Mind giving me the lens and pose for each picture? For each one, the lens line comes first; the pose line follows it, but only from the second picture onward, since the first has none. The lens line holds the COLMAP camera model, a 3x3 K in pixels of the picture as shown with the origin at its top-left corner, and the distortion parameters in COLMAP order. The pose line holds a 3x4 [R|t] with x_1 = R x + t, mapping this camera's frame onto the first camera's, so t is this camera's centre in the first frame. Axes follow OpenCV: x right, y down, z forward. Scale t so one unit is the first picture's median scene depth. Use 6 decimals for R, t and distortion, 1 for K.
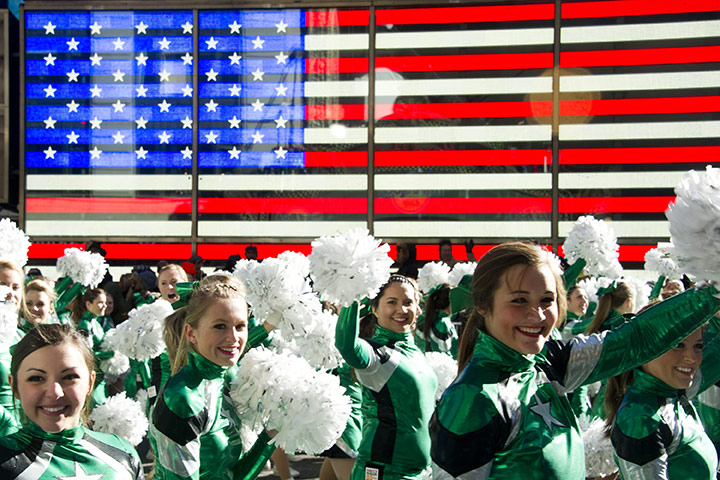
lens RADIAL K [[493.8, 0, 360.0], [0, 493.8, 240.0], [0, 0, 1]] dist [-0.001403, -0.001179]
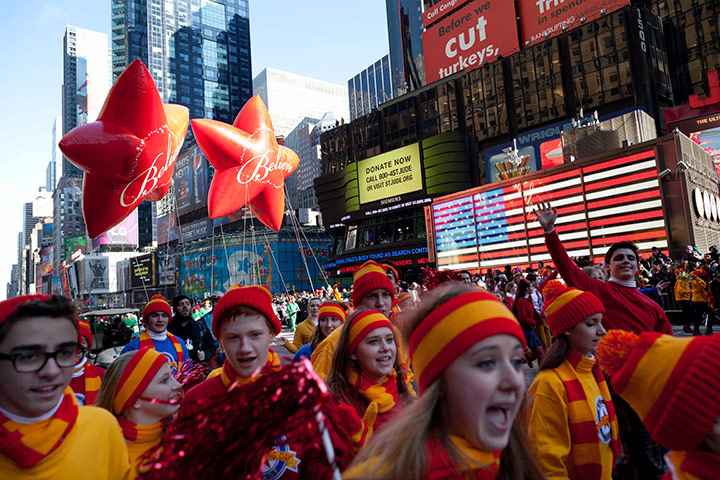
lens RADIAL K [[493.8, 0, 360.0], [0, 493.8, 240.0], [0, 0, 1]] dist [-0.001403, -0.001179]
pose [[0.638607, -0.127320, -0.758927, 1.573148], [0.067047, 0.991673, -0.109948, 0.117537], [0.766607, 0.019330, 0.641826, -1.582741]]
